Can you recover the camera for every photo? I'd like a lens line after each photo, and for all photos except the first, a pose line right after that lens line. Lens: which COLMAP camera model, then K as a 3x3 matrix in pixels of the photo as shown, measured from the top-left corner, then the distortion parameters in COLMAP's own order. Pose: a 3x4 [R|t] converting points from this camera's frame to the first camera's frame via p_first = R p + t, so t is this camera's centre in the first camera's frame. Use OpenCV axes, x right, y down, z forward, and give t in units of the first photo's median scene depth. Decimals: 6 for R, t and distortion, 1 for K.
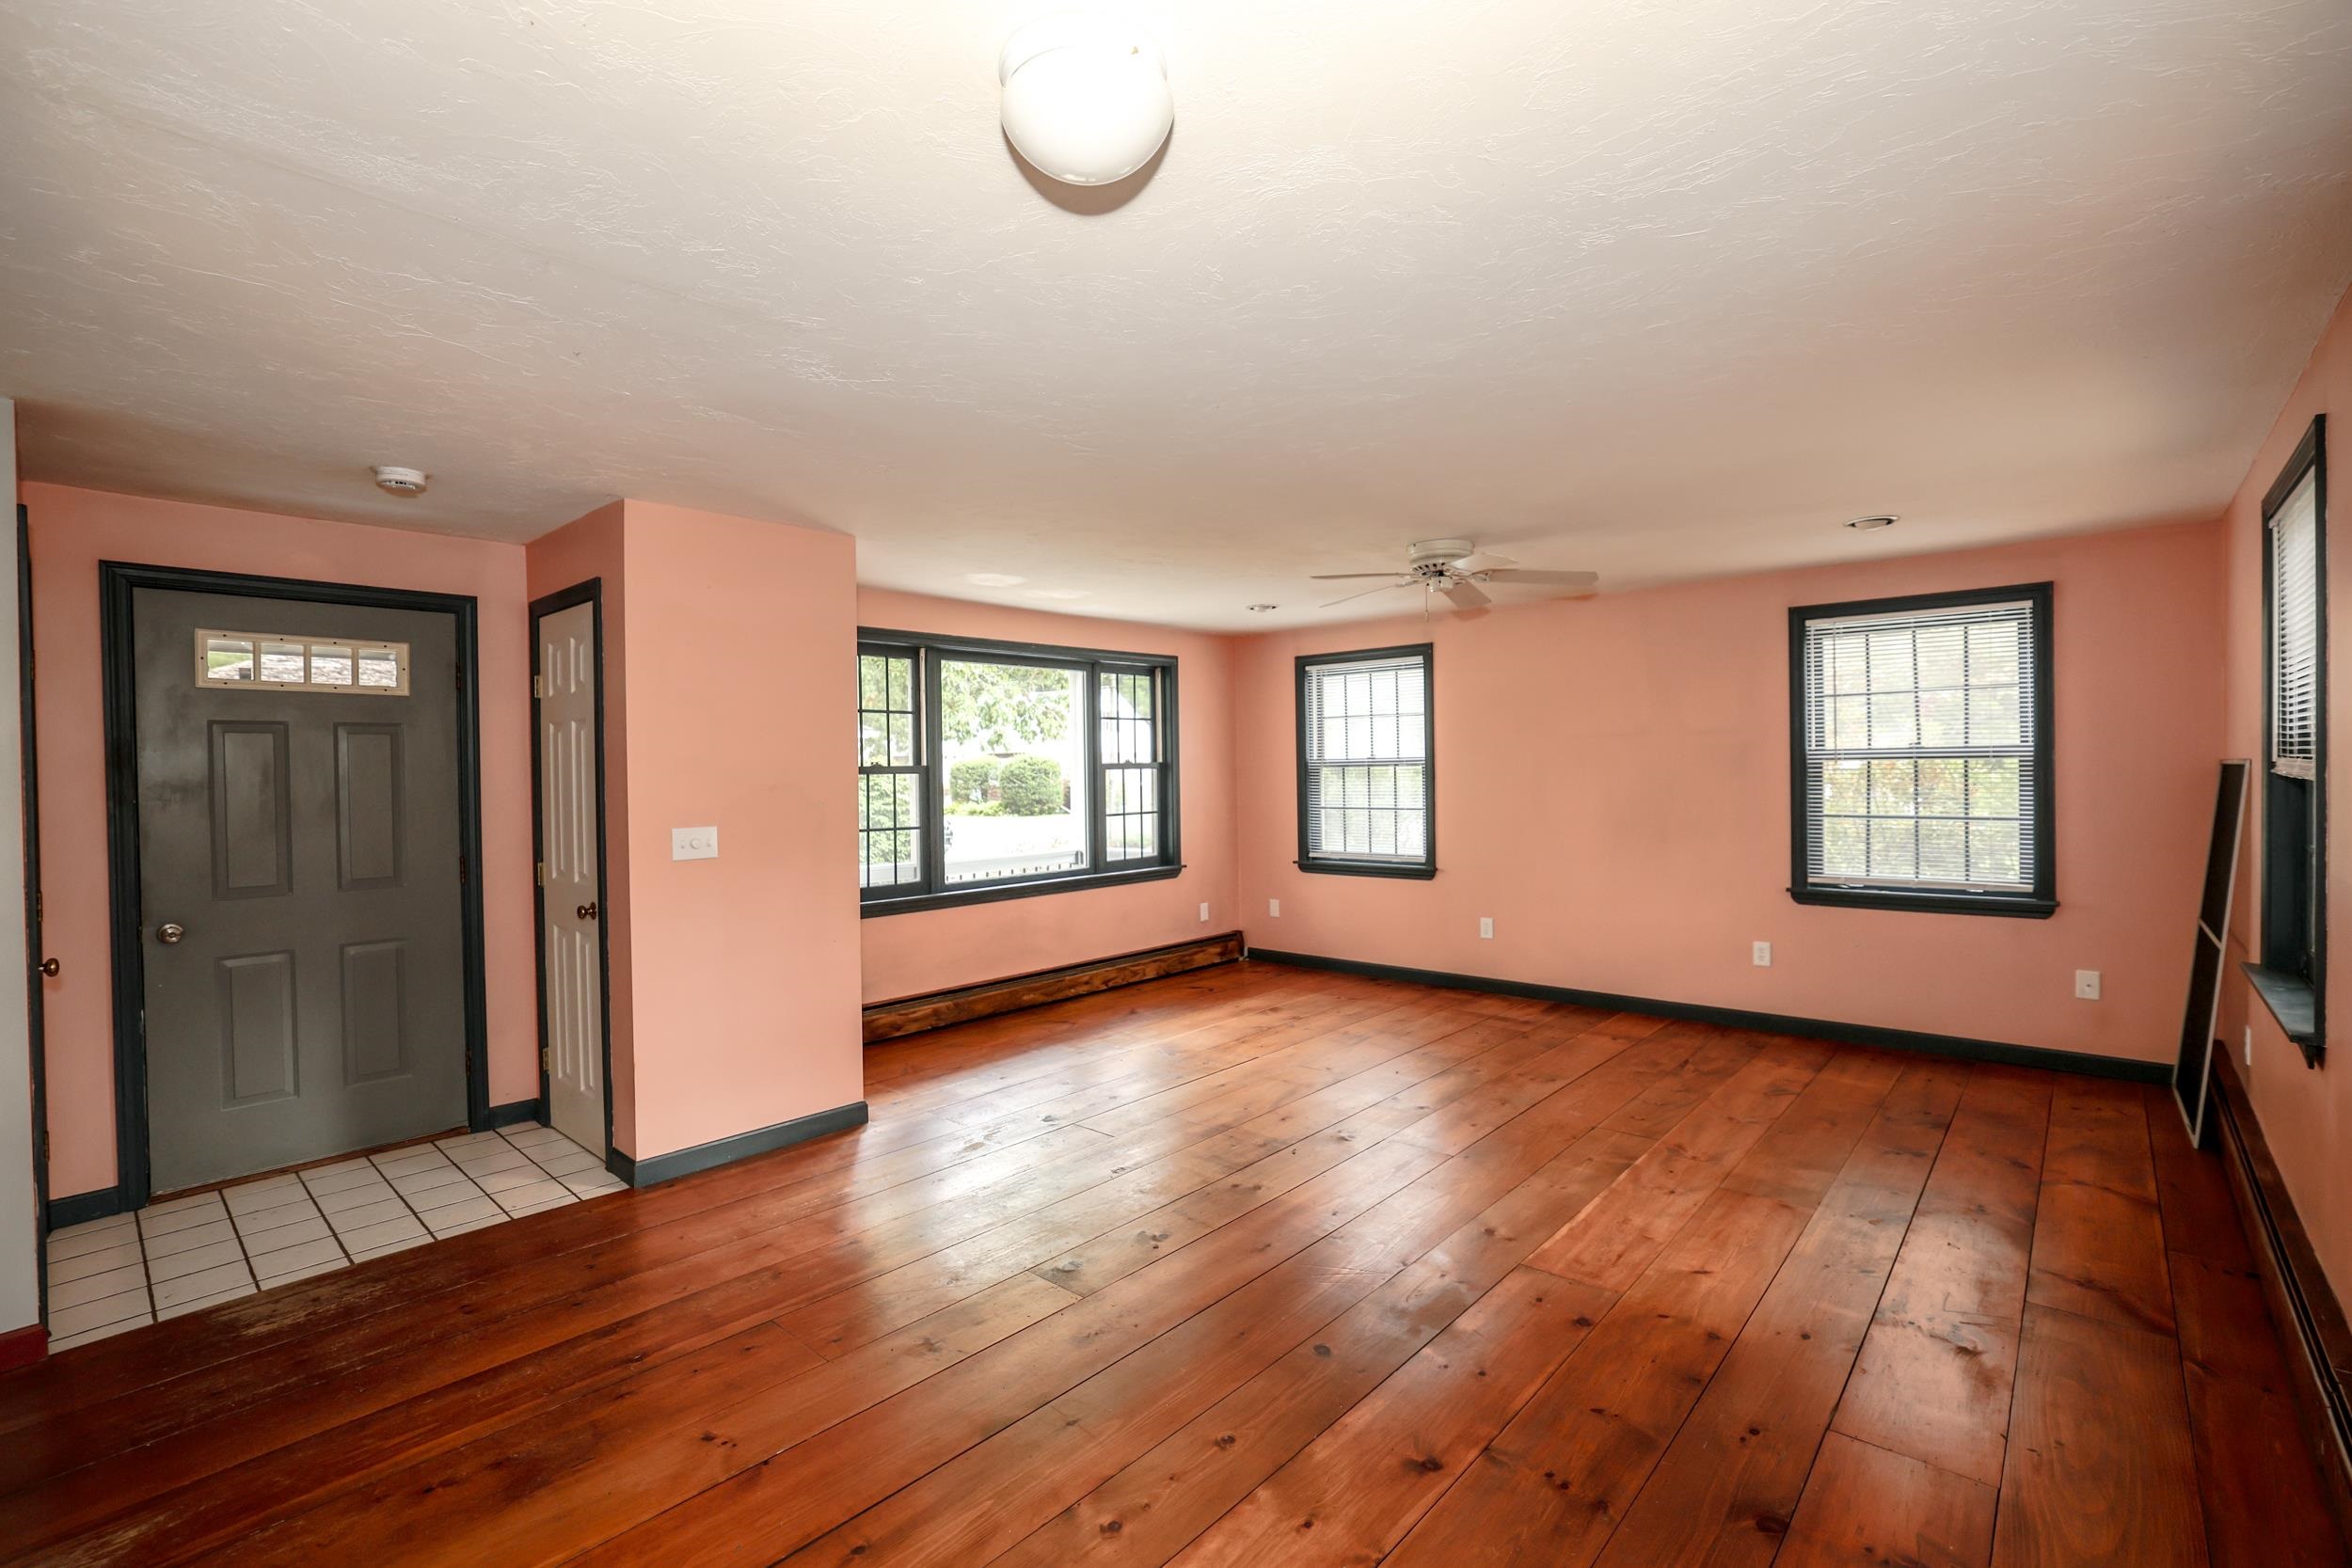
lens RADIAL K [[1050.5, 0, 1190.7], [0, 1050.5, 782.9], [0, 0, 1]] dist [-0.029325, 0.001159]
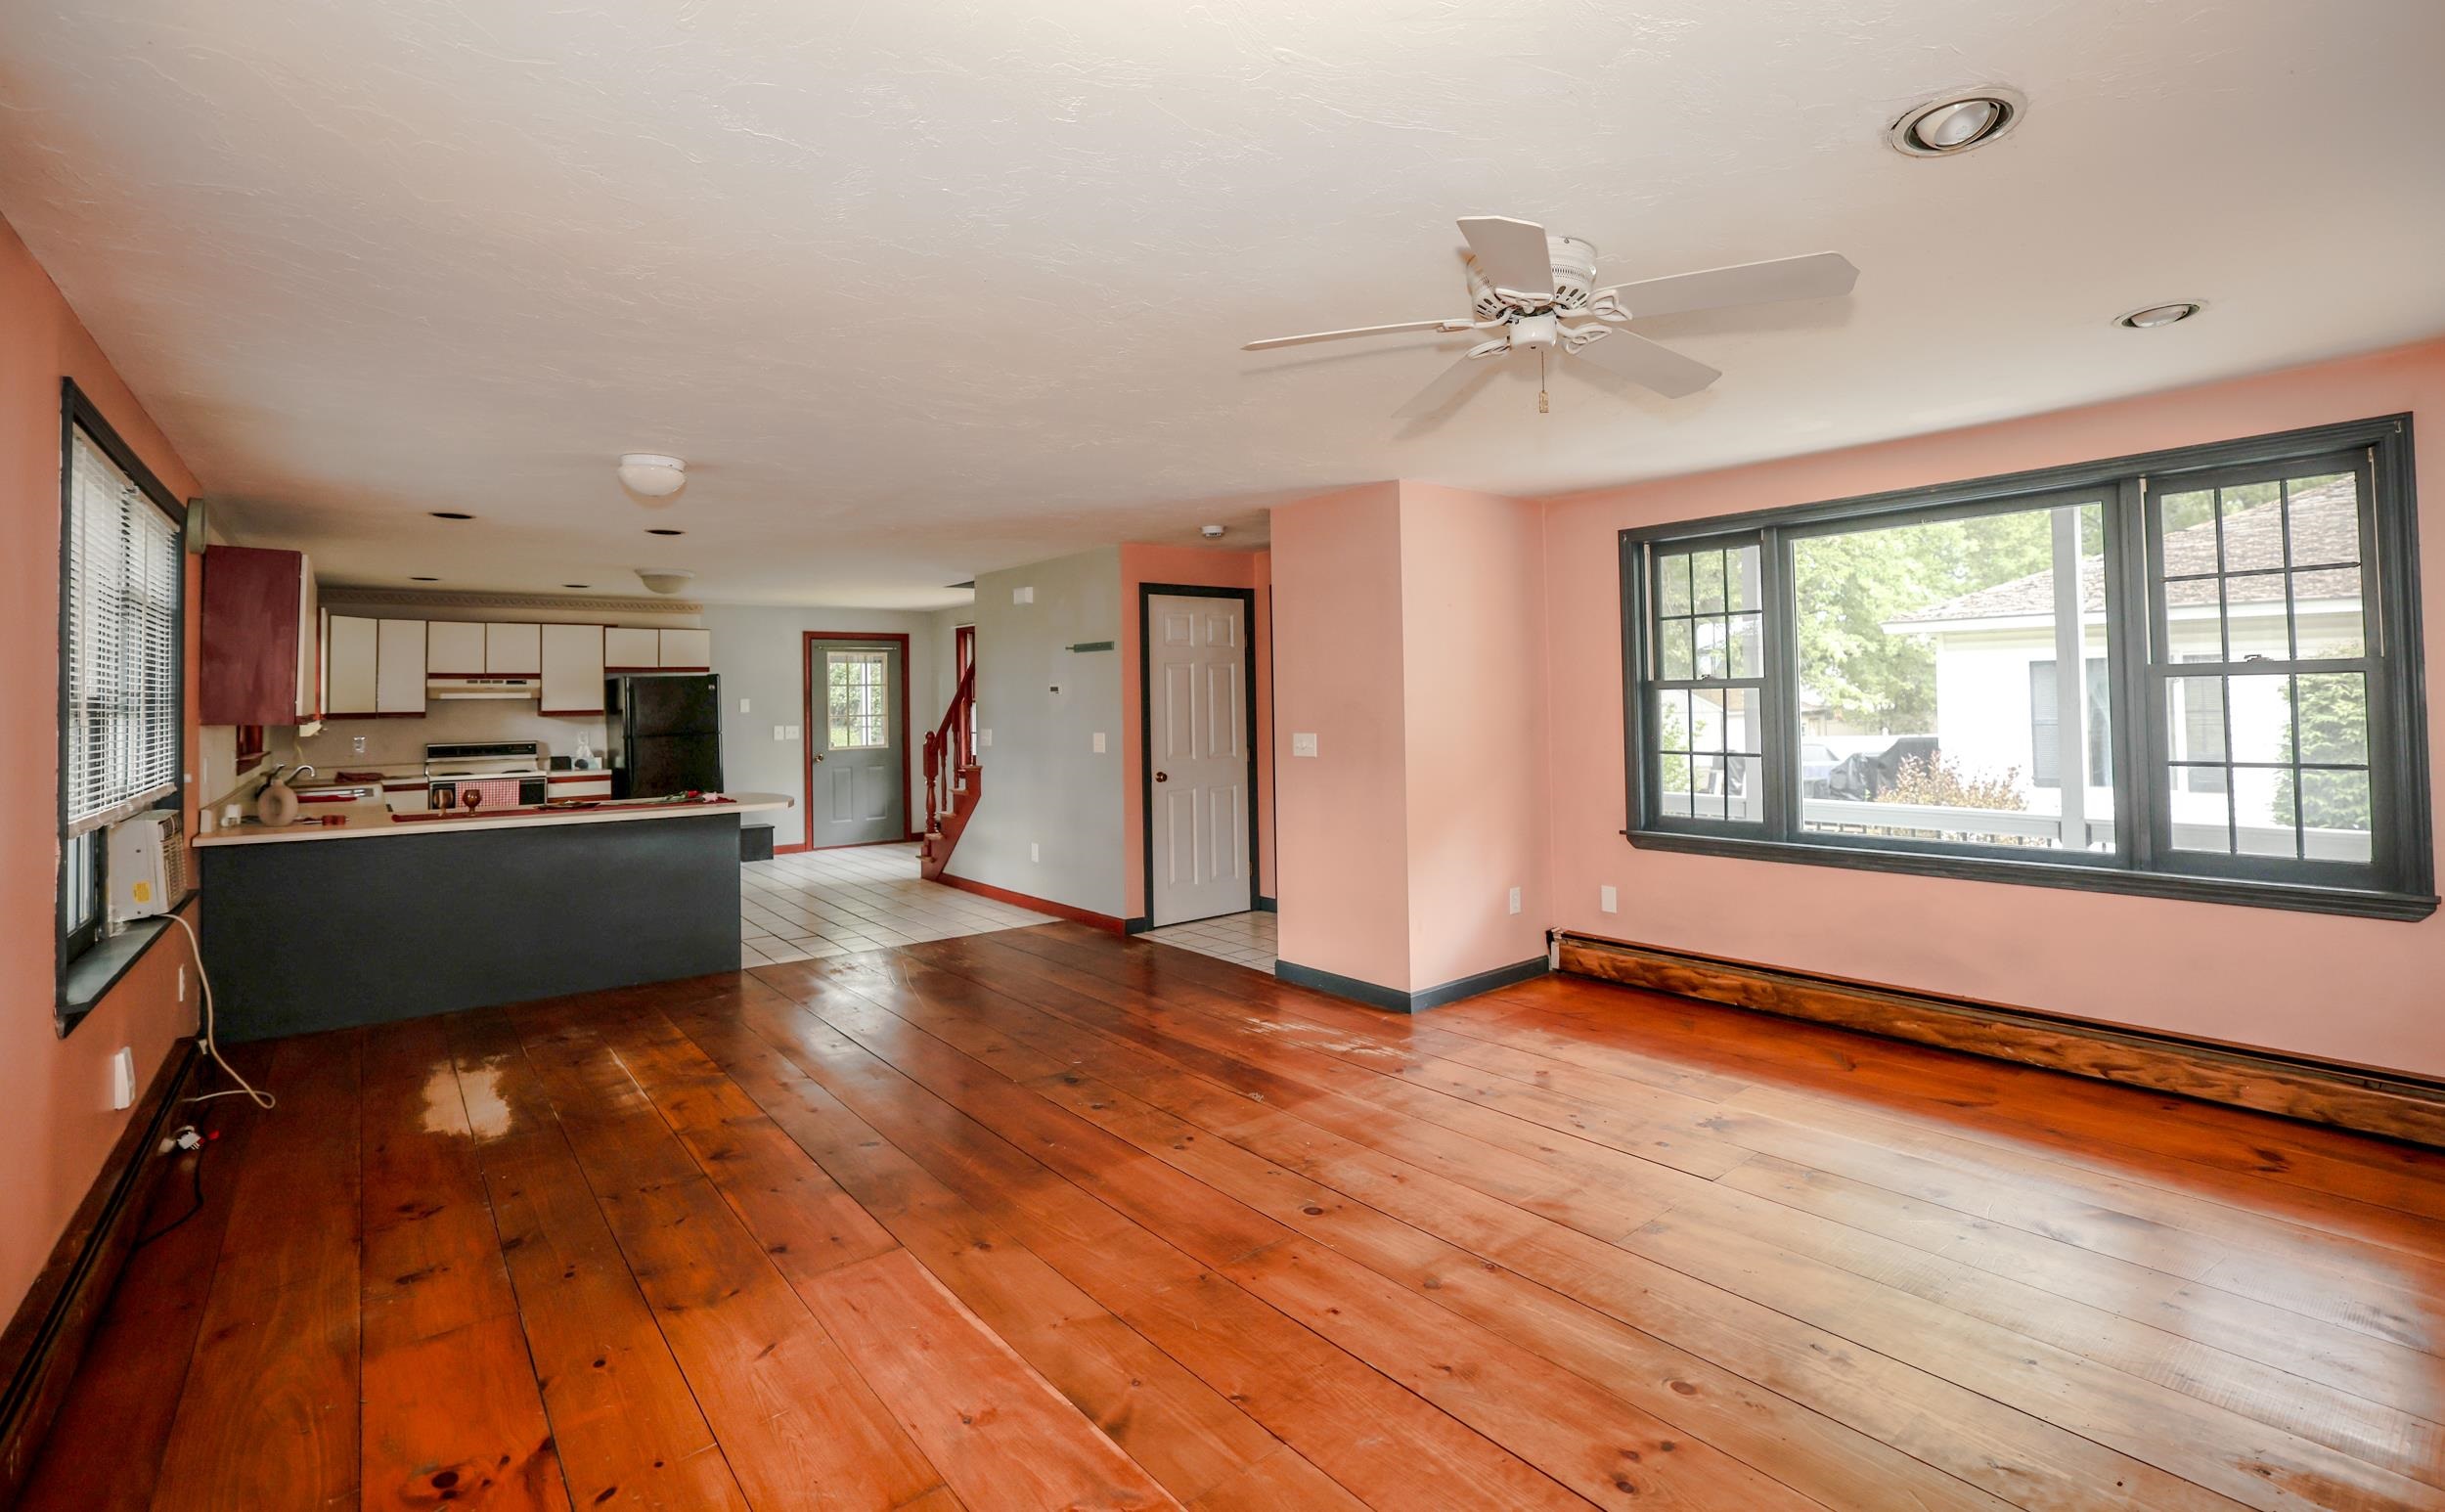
lens RADIAL K [[1094.4, 0, 1250.3], [0, 1094.4, 672.5], [0, 0, 1]] dist [-0.024144, 0.000211]
pose [[-0.160386, -0.006149, -0.987035, 0.731937], [0.011622, 0.999900, -0.008117, -0.021892], [0.986986, -0.012773, -0.160298, 0.878623]]
